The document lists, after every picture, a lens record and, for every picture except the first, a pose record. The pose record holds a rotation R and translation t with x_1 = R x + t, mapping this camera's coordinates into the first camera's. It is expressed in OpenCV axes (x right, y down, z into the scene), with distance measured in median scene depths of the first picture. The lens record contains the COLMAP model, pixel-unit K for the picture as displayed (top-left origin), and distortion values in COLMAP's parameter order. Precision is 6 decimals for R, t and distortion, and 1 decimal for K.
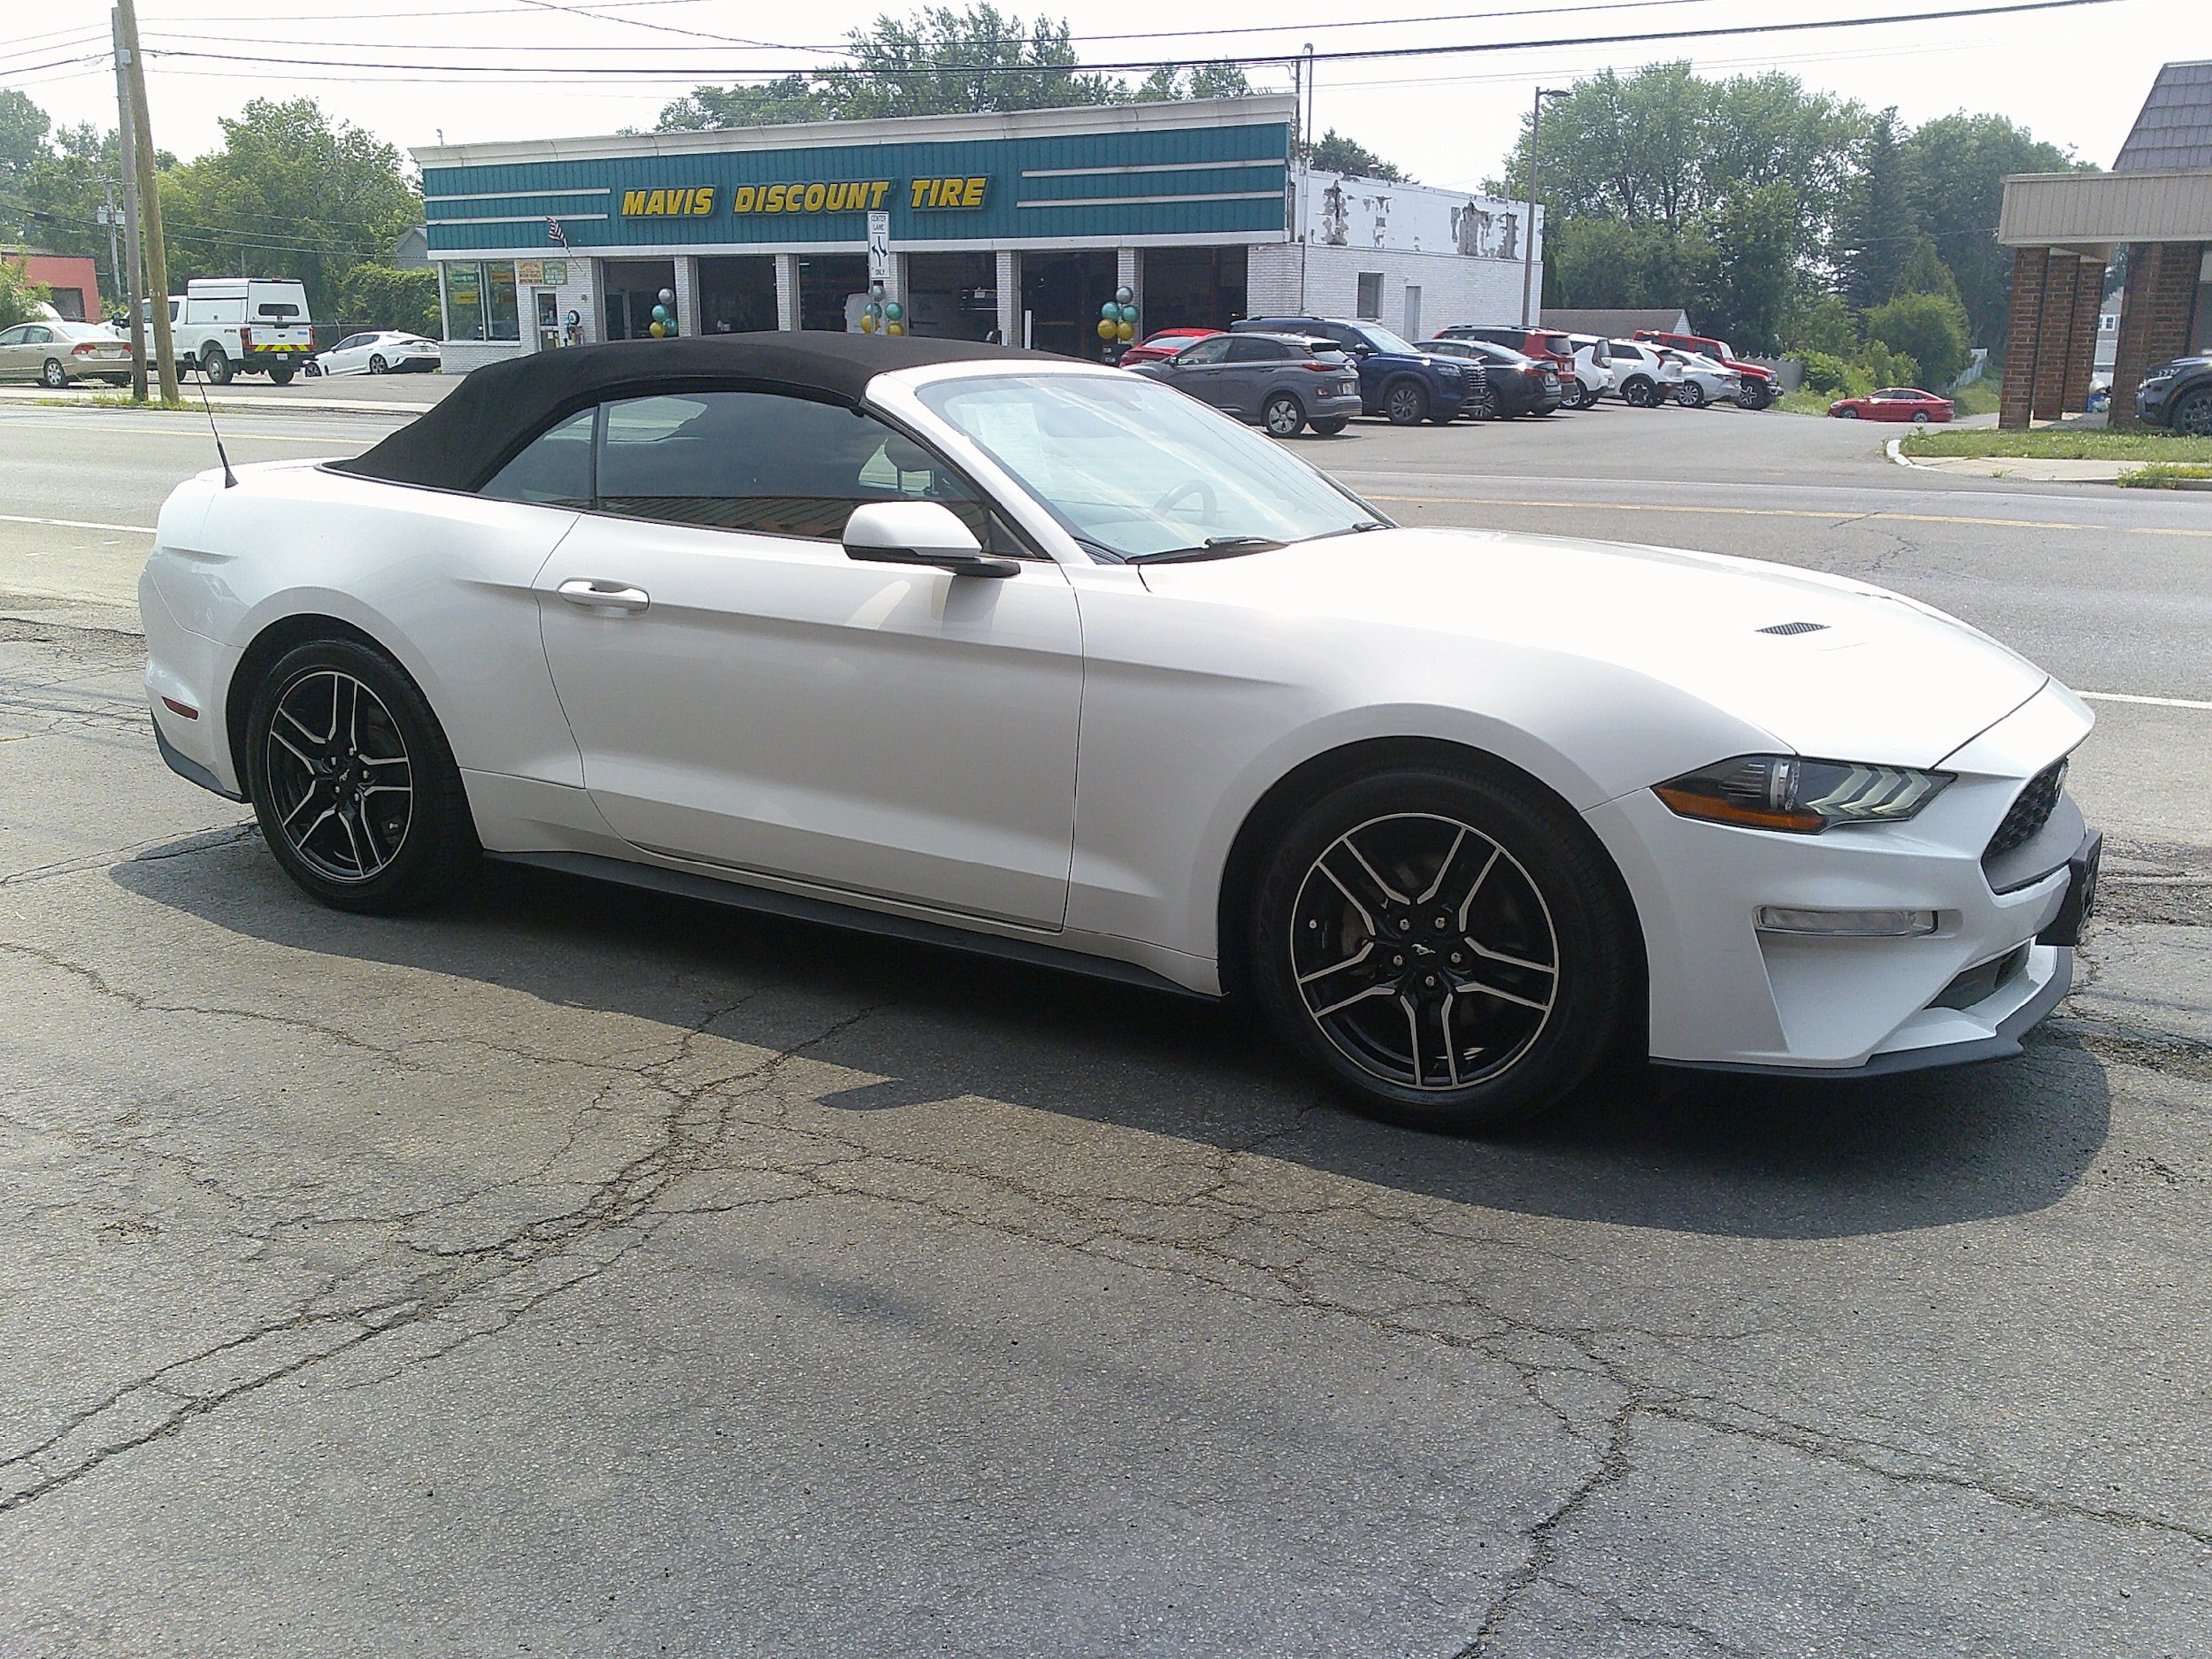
lens RADIAL K [[2125.9, 0, 1108.9], [0, 2125.9, 867.2], [0, 0, 1]] dist [0.031847, 0.000000]
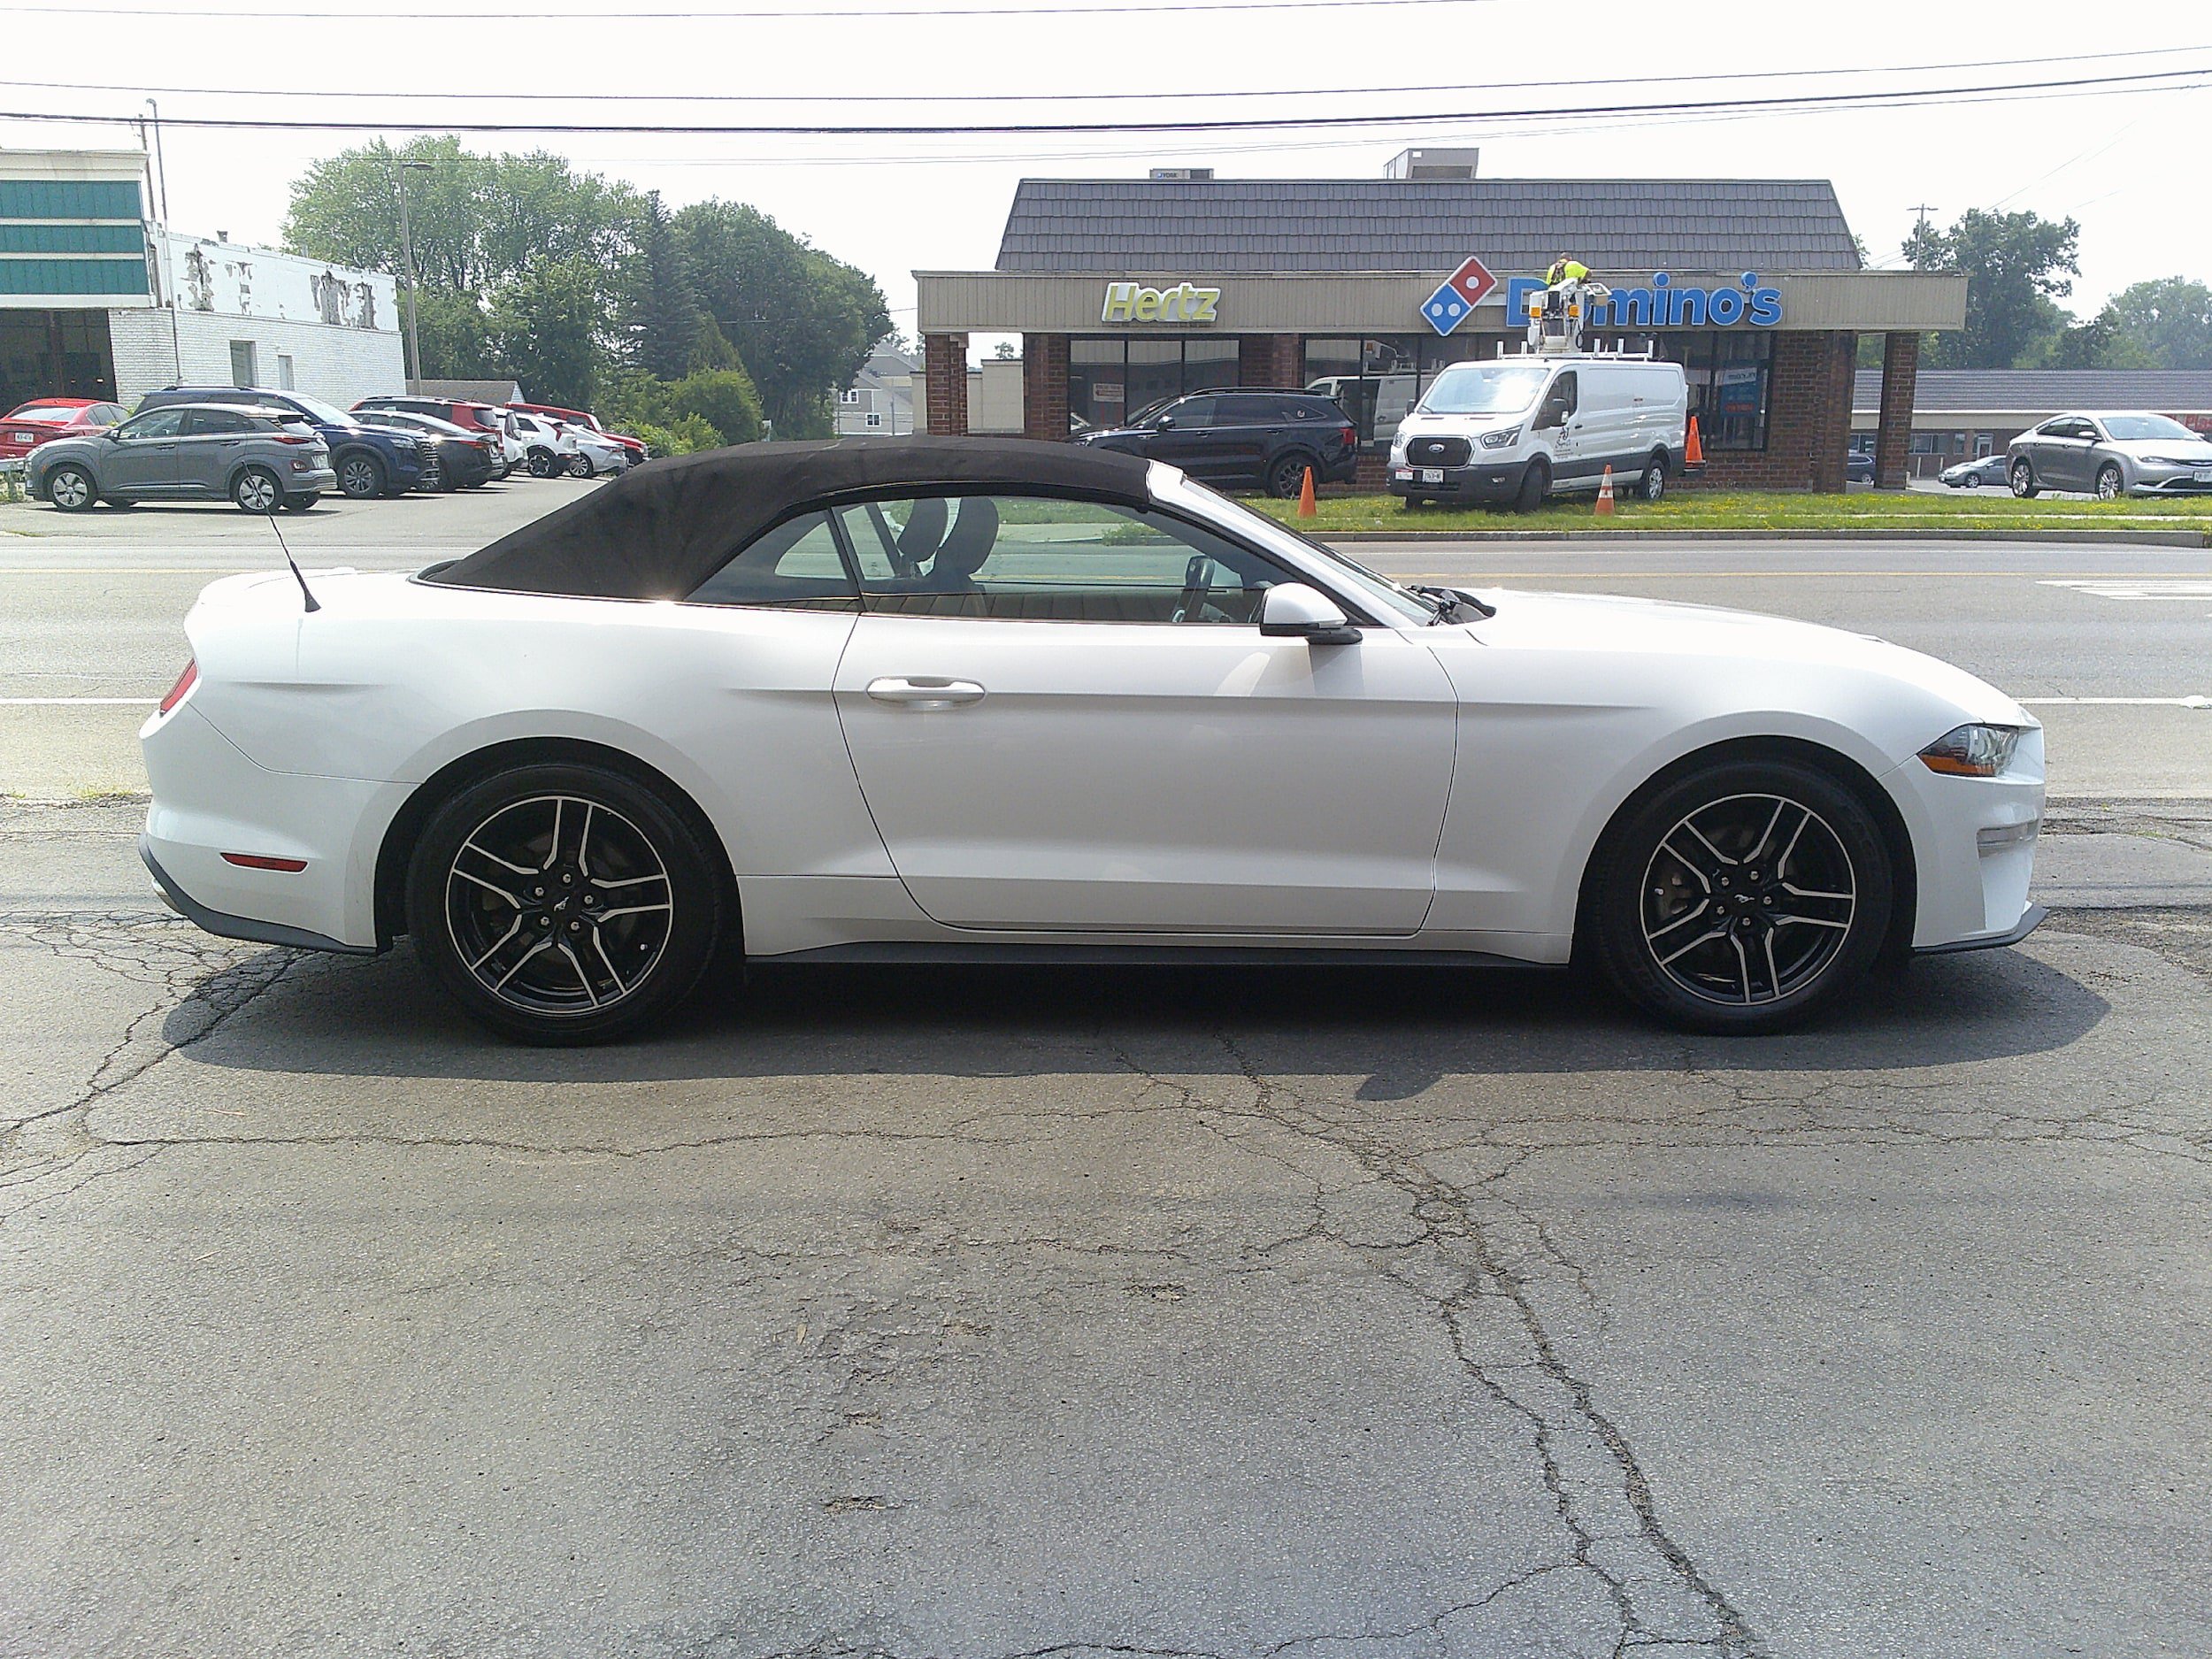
lens RADIAL K [[2125.9, 0, 1105.1], [0, 2125.9, 905.3], [0, 0, 1]] dist [0.031847, 0.000000]
pose [[0.838638, -0.129585, 0.529051, -0.704592], [0.136539, 0.990290, 0.026123, -0.036349], [-0.527299, 0.050329, 0.848188, 0.065473]]
